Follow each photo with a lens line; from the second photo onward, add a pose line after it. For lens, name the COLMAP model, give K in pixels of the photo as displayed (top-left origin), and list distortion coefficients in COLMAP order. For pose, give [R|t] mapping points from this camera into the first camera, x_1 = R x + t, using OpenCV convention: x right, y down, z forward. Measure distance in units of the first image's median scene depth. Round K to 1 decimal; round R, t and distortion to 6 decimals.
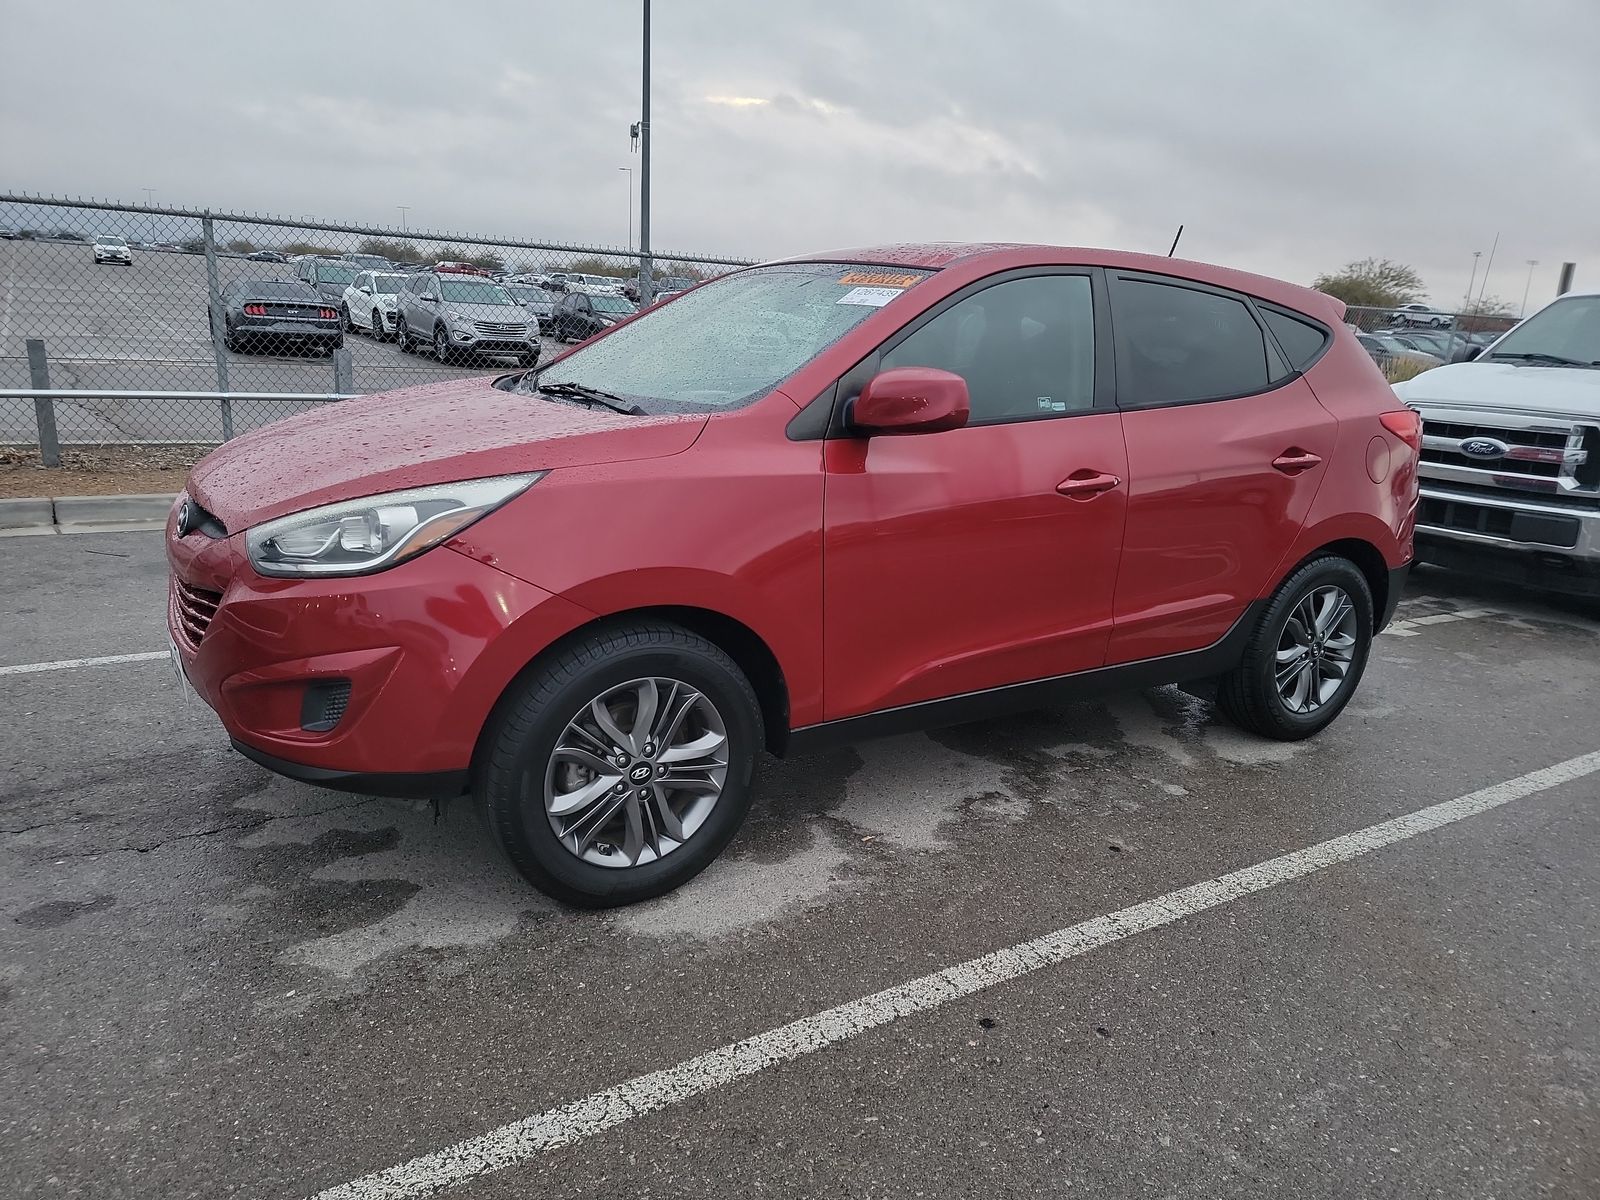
lens RADIAL K [[1128.9, 0, 800.0], [0, 1128.9, 600.0], [0, 0, 1]] dist [0.082837, -0.076426]
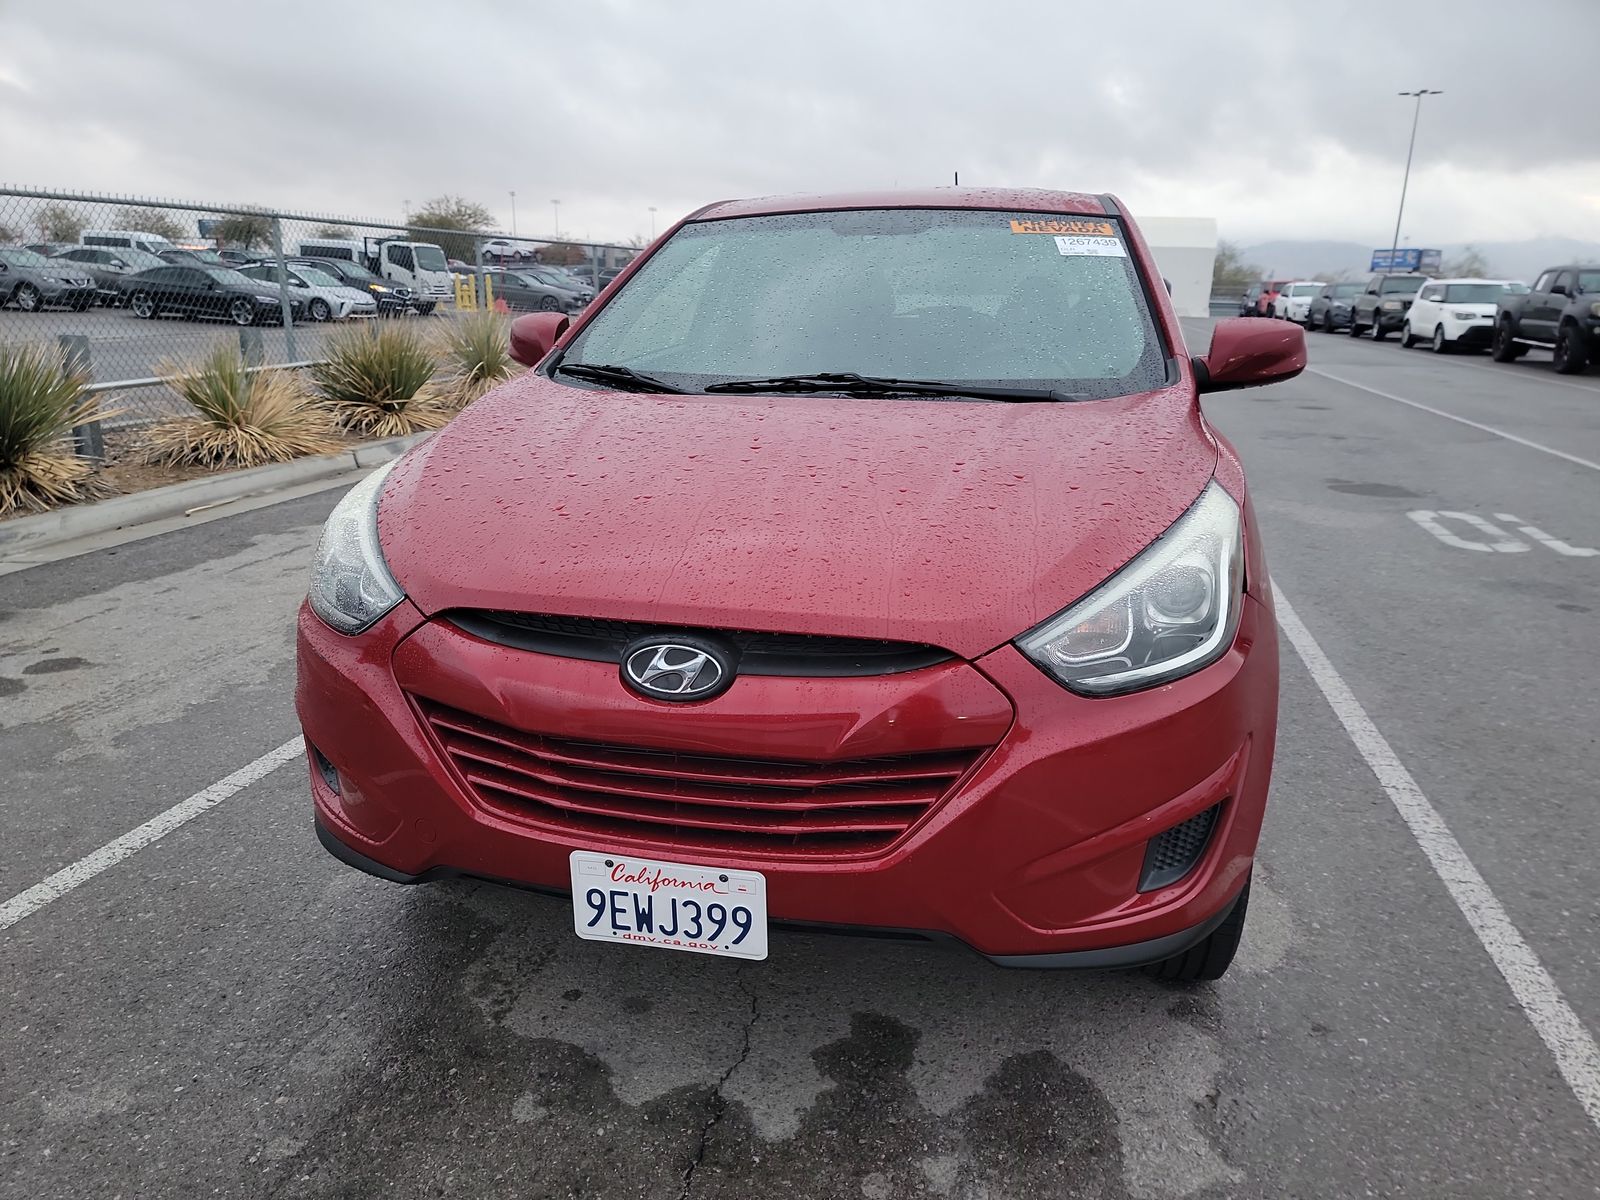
lens RADIAL K [[1128.9, 0, 800.0], [0, 1128.9, 600.0], [0, 0, 1]] dist [0.082837, -0.076426]
pose [[0.716986, -0.227689, 0.658854, -0.918205], [0.193487, 0.973017, 0.125700, -0.173963], [-0.669696, 0.037355, 0.741695, 0.556688]]
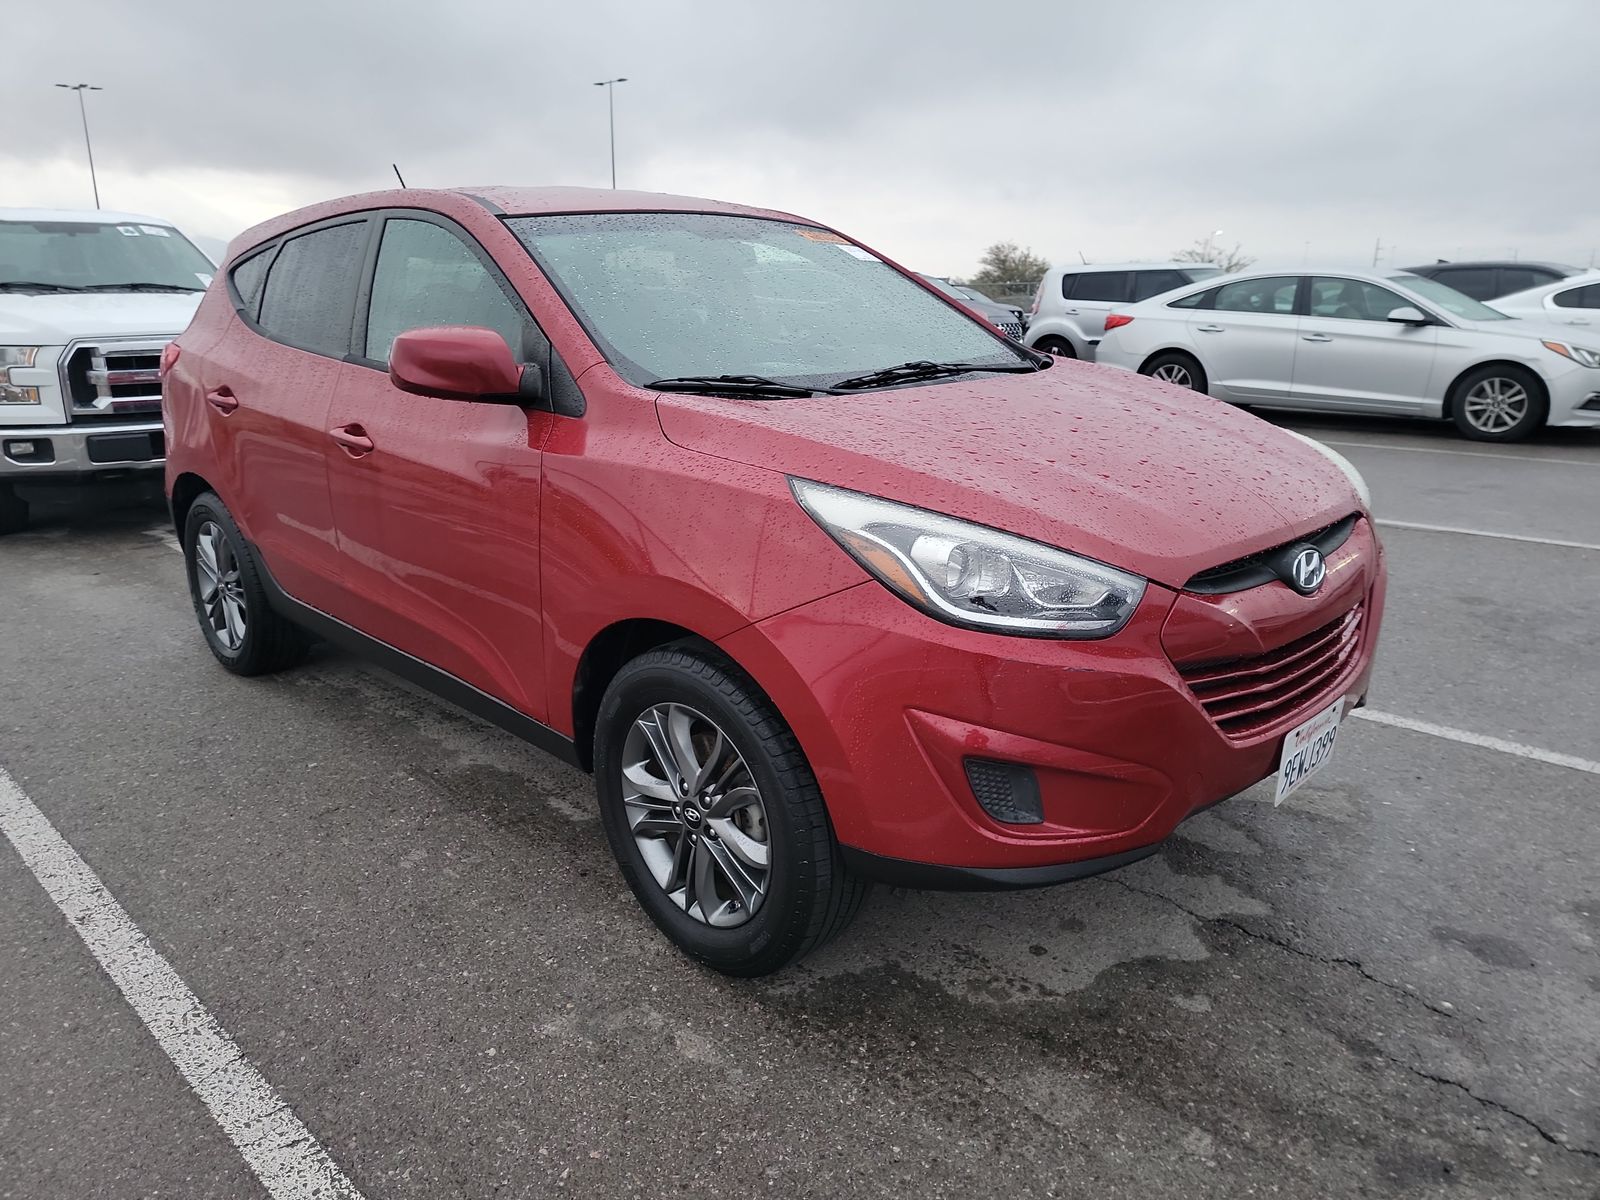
lens RADIAL K [[1119.4, 0, 800.0], [0, 1119.4, 572.9], [0, 0, 1]] dist [0.082180, -0.074380]
pose [[-0.230302, -0.287975, 0.929533, -1.261666], [0.225986, 0.913268, 0.338926, -0.442066], [-0.946515, 0.288117, -0.145249, 1.564609]]
